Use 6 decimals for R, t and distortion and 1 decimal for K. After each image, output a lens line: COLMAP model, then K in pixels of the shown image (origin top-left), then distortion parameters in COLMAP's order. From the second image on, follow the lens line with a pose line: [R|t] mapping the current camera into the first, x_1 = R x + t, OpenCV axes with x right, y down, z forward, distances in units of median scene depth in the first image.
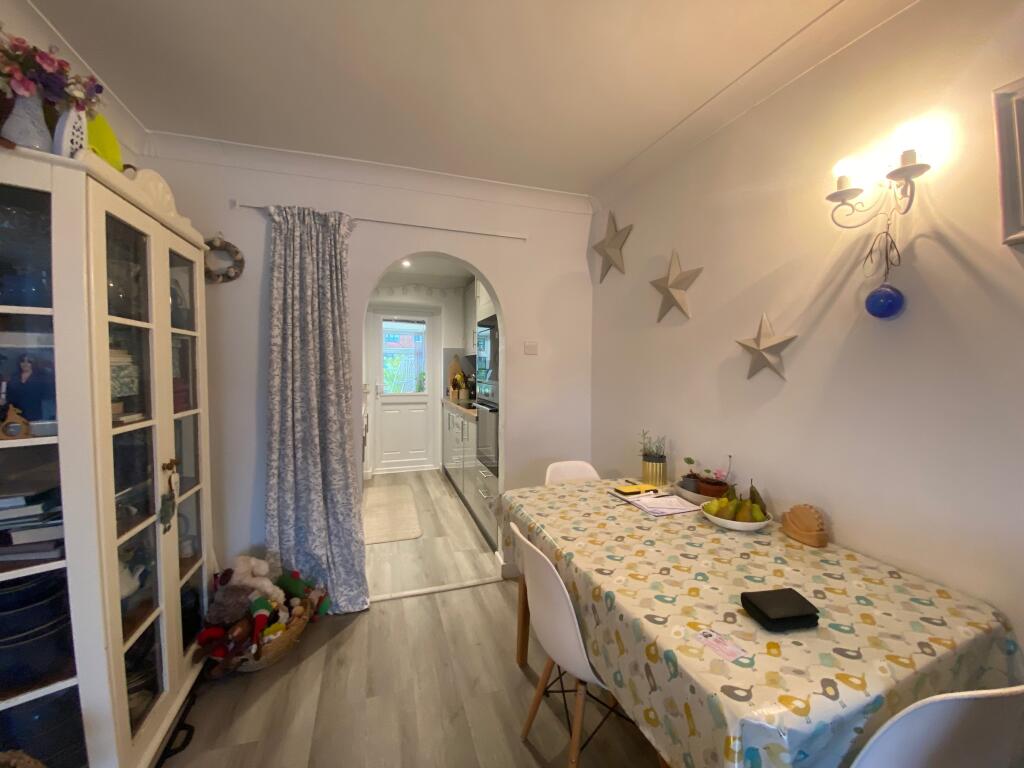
lens RADIAL K [[408.8, 0, 513.4], [0, 408.8, 380.6], [0, 0, 1]] dist [0.029303, -0.024432]
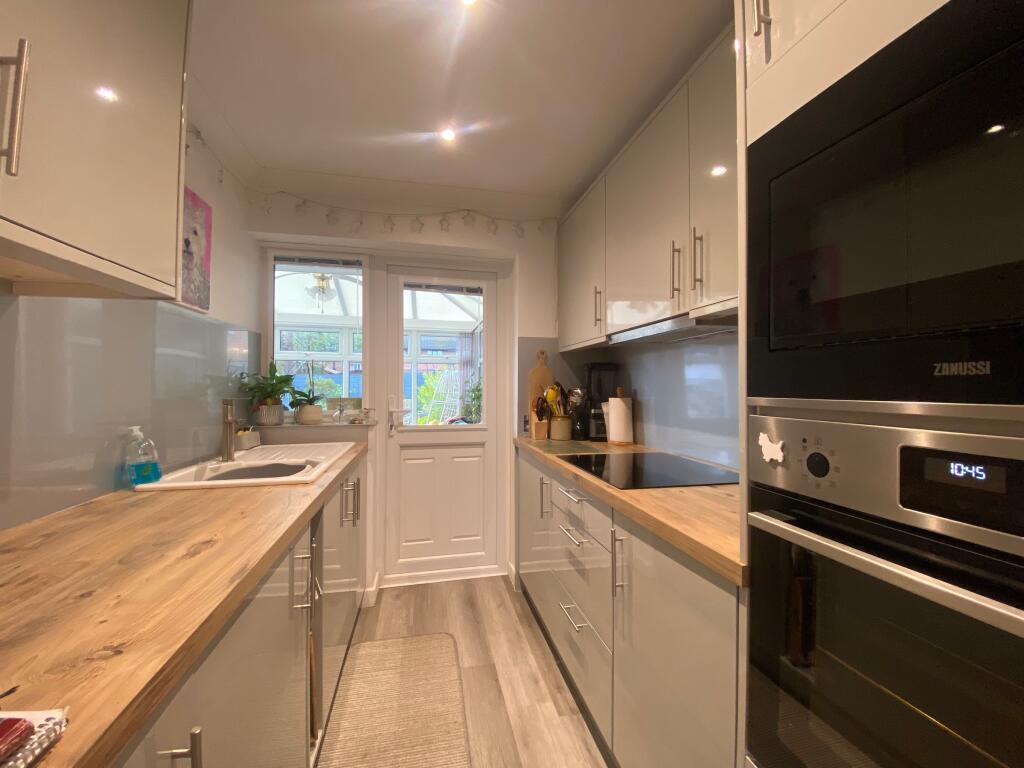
lens RADIAL K [[414.4, 0, 514.2], [0, 414.4, 380.9], [0, 0, 1]] dist [0.028604, -0.020975]
pose [[0.995163, -0.005175, -0.098102, -0.126790], [0.000364, 0.998799, -0.048995, -0.000270], [0.098238, 0.048723, 0.993970, 0.494073]]
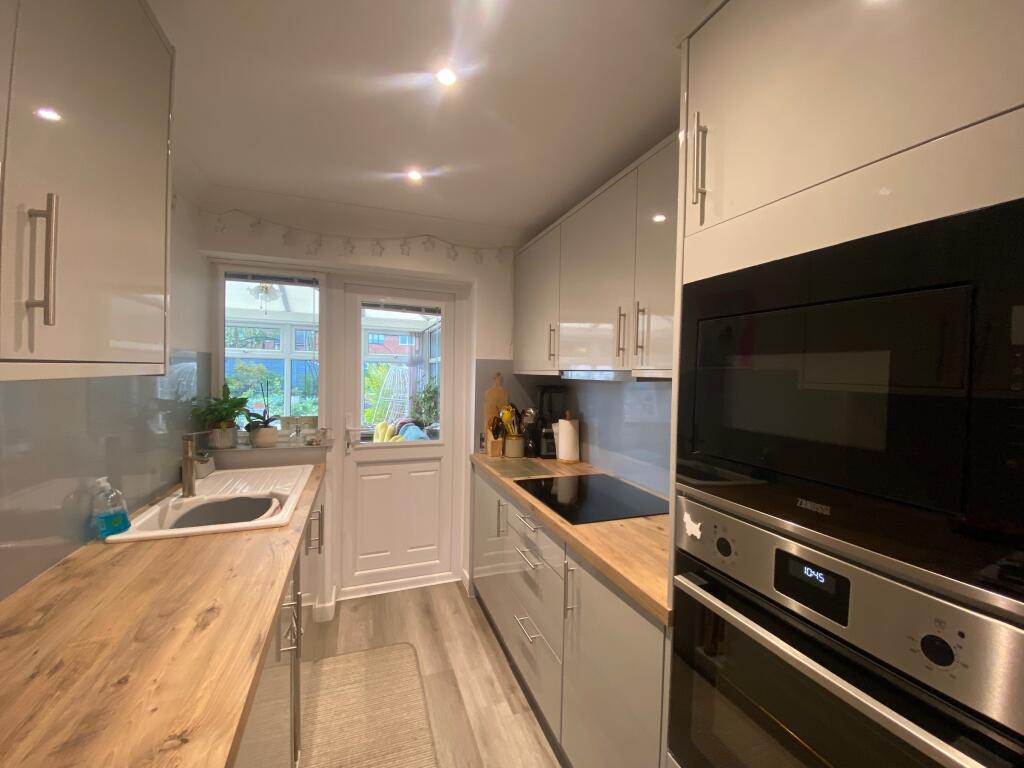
lens RADIAL K [[414.4, 0, 514.2], [0, 414.4, 380.9], [0, 0, 1]] dist [0.028604, -0.020975]
pose [[0.999171, 0.013587, 0.038384, -0.142112], [-0.013245, 0.999870, -0.009146, -0.047476], [-0.038503, 0.008630, 0.999221, 0.459967]]
